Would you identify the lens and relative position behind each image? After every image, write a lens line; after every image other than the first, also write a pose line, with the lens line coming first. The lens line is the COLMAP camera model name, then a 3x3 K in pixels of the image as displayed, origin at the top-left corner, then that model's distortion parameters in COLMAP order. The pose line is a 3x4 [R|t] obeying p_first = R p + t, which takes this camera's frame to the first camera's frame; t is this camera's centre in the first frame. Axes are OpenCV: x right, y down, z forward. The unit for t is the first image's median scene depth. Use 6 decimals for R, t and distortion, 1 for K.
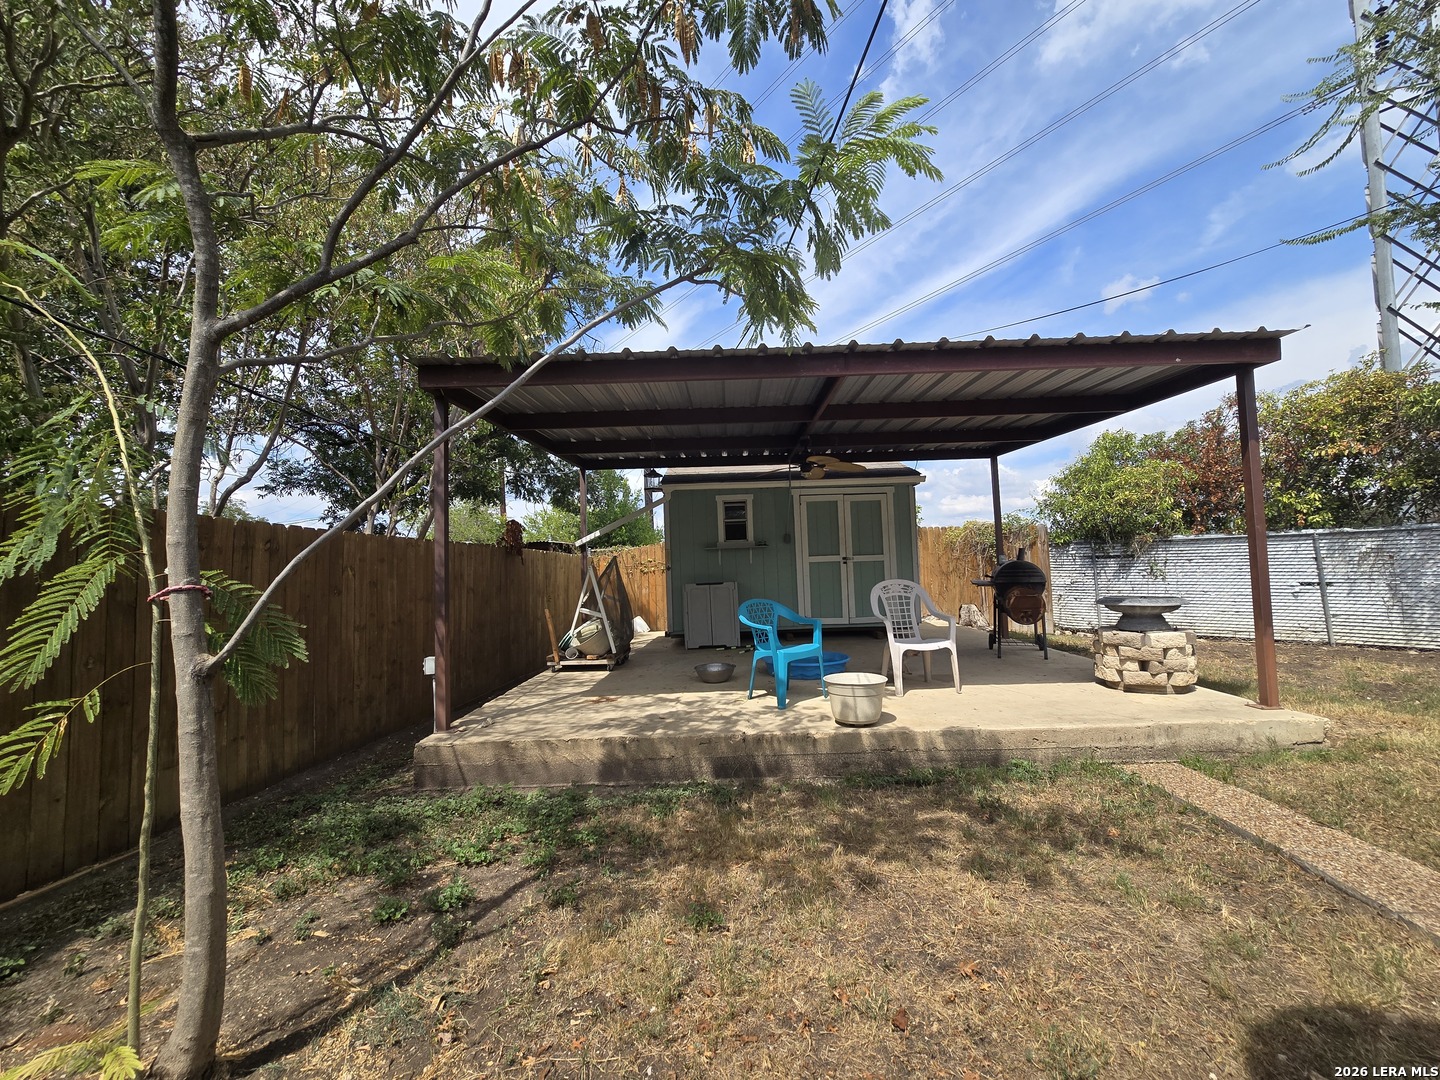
lens RADIAL K [[585.8, 0, 725.1], [0, 585.8, 542.2], [0, 0, 1]] dist [-0.003136, -0.000398]
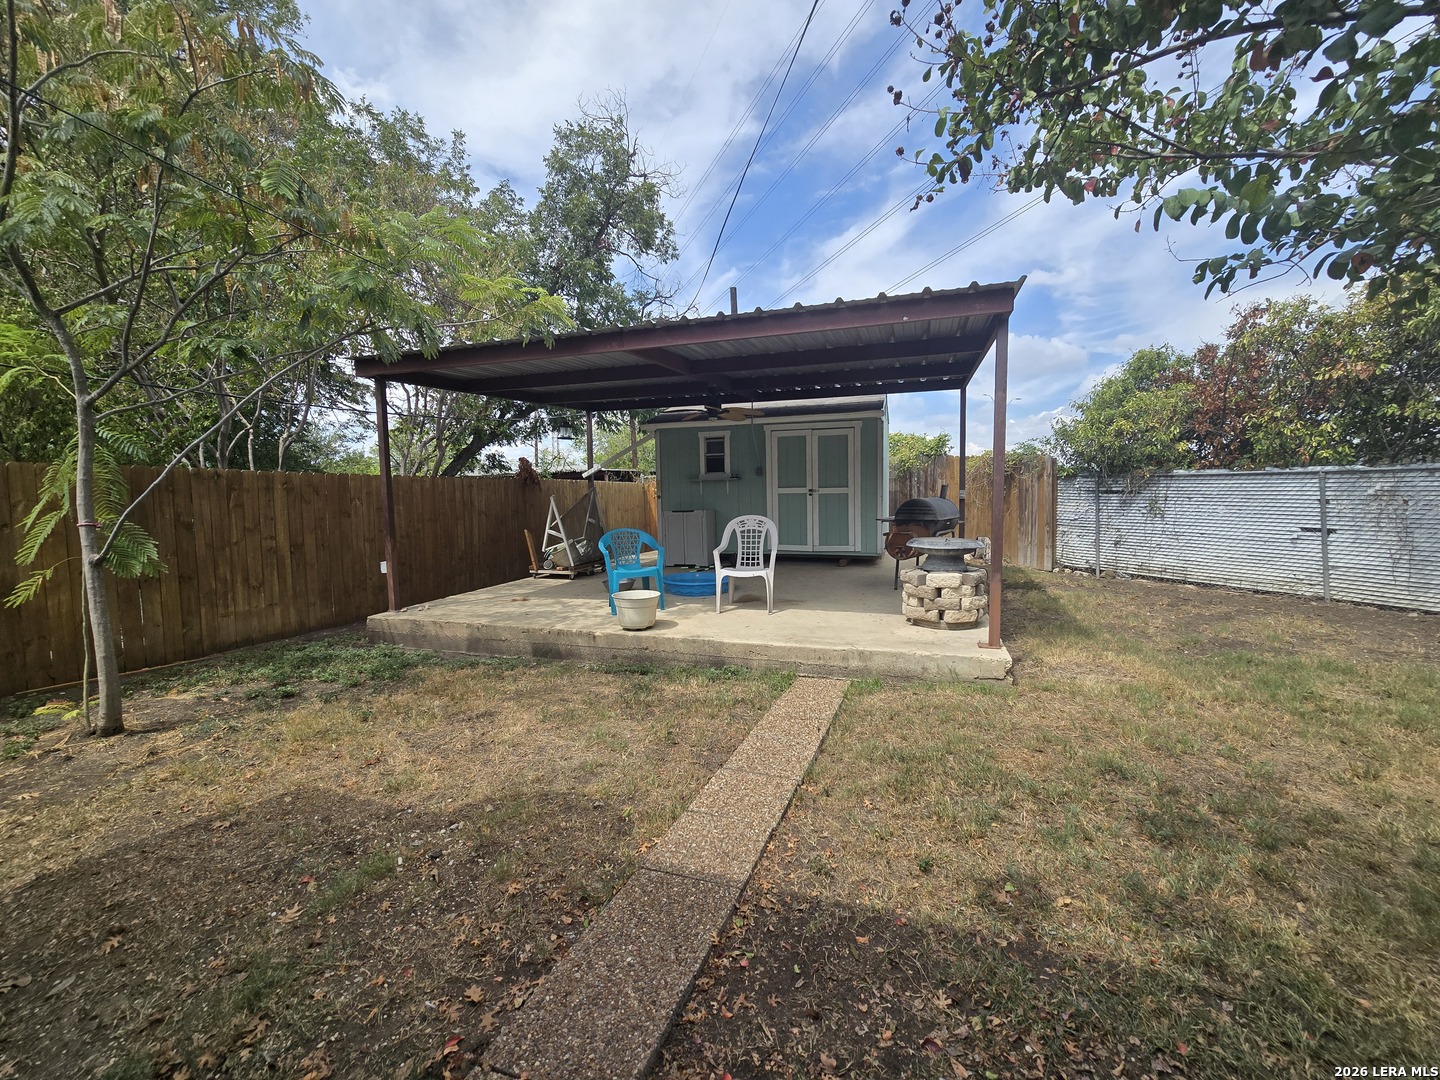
lens RADIAL K [[585.8, 0, 725.1], [0, 585.8, 542.2], [0, 0, 1]] dist [-0.003136, -0.000398]
pose [[0.954887, 0.039850, -0.294284, 0.451441], [0.001807, 0.990158, 0.139946, -0.034713], [0.296964, -0.134164, 0.945416, -0.082047]]
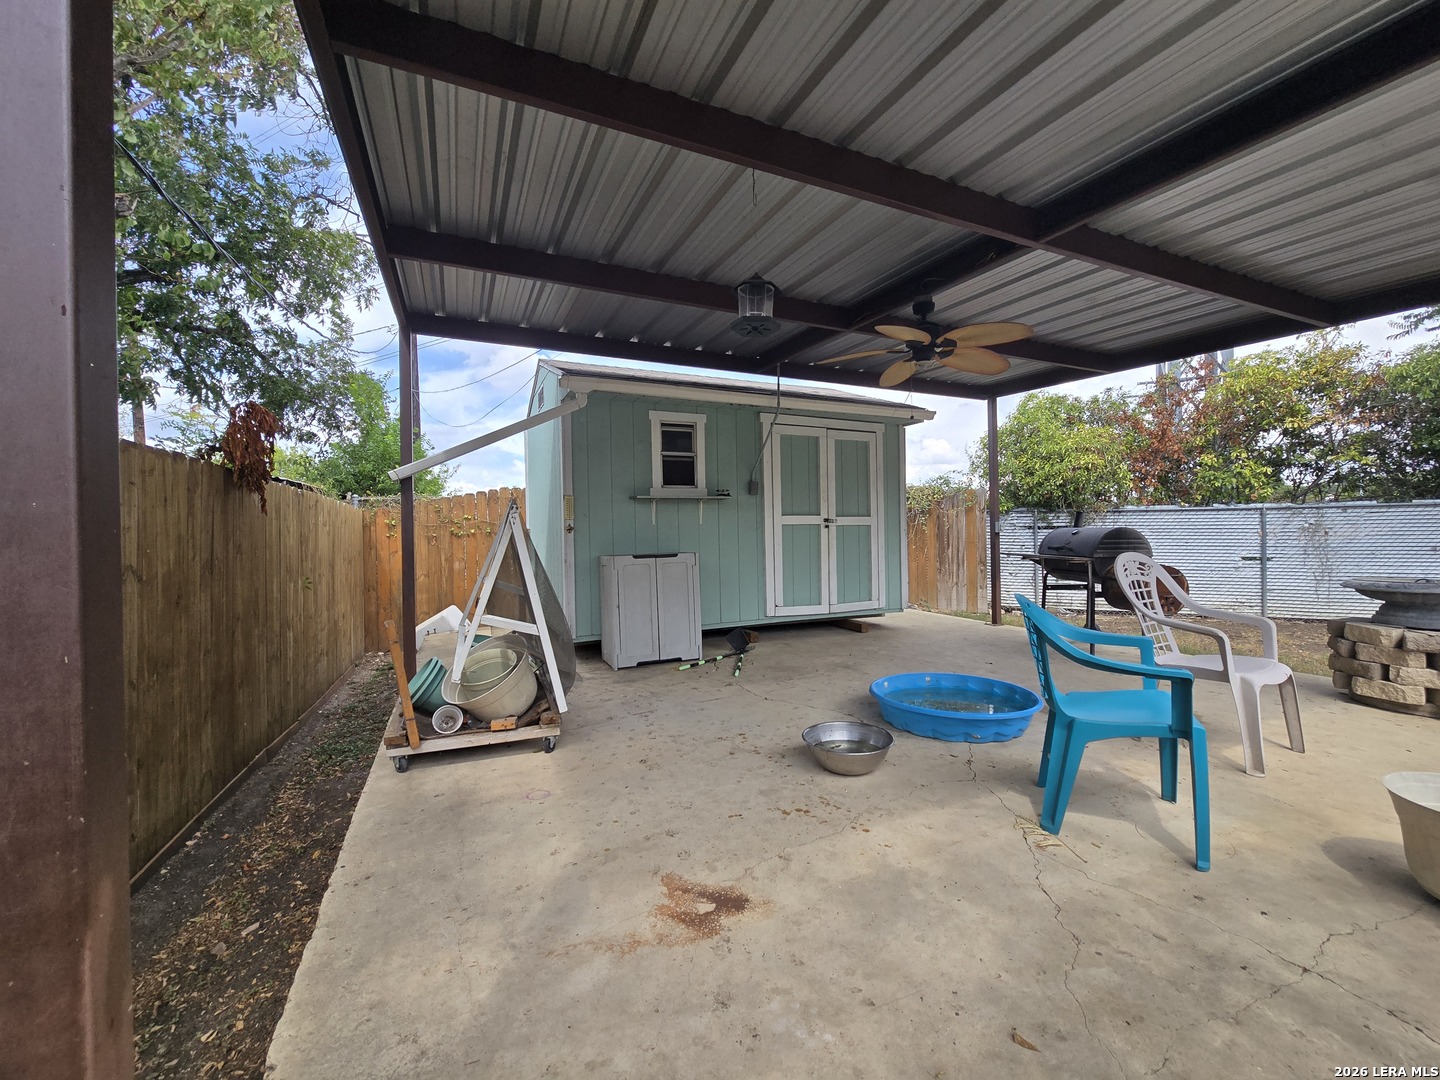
lens RADIAL K [[586.5, 0, 725.7], [0, 586.5, 543.7], [0, 0, 1]] dist [-0.007281, 0.003048]
pose [[0.907744, 0.012377, 0.419342, -0.240071], [-0.034296, 0.998408, 0.044772, 0.034278], [-0.418120, -0.055024, 0.906724, 0.500722]]
